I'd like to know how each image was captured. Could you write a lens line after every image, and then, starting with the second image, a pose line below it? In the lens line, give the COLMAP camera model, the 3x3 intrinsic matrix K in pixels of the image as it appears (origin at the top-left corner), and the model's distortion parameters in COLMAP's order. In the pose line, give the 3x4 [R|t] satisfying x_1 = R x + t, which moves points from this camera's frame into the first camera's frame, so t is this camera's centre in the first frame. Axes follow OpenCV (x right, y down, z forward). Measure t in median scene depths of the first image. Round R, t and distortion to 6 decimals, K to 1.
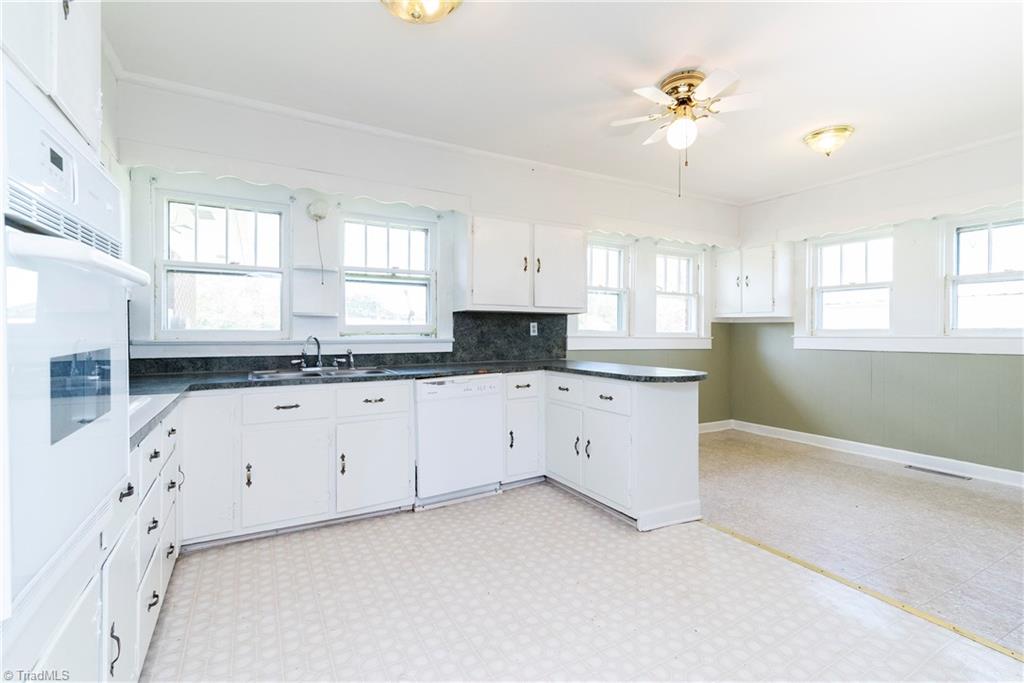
lens RADIAL K [[478.8, 0, 484.6], [0, 478.8, 333.2], [0, 0, 1]] dist [0.007223, -0.000903]
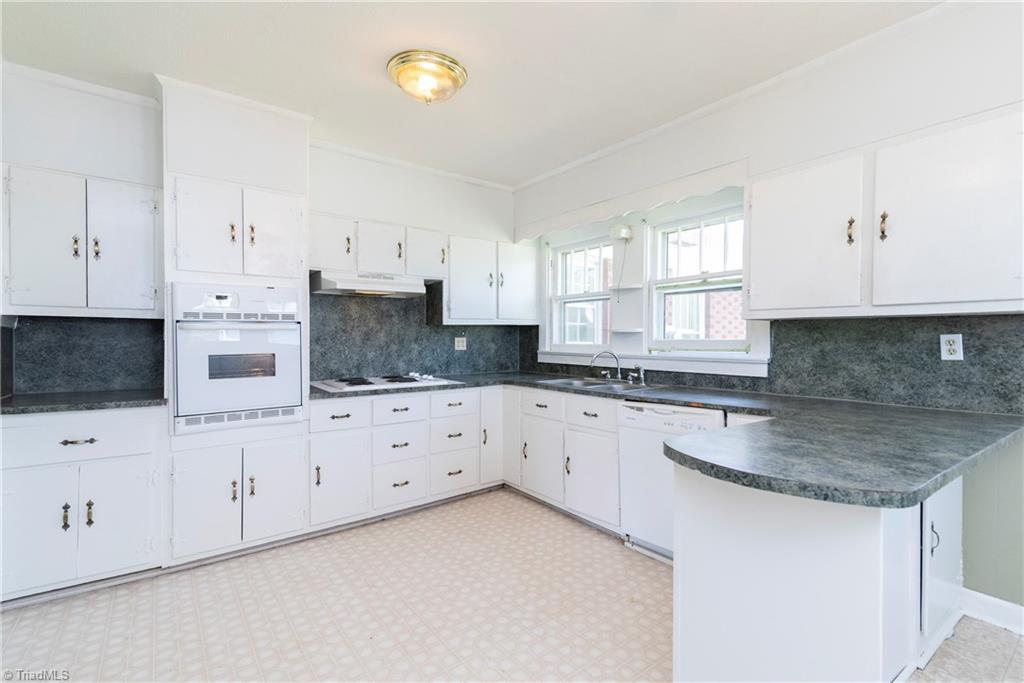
lens RADIAL K [[478.8, 0, 546.4], [0, 478.8, 344.0], [0, 0, 1]] dist [0.007223, -0.000903]
pose [[0.159011, 0.007397, -0.987249, 0.625192], [-0.011346, 0.999920, 0.005665, -0.011986], [0.987212, 0.010301, 0.159082, 0.603583]]
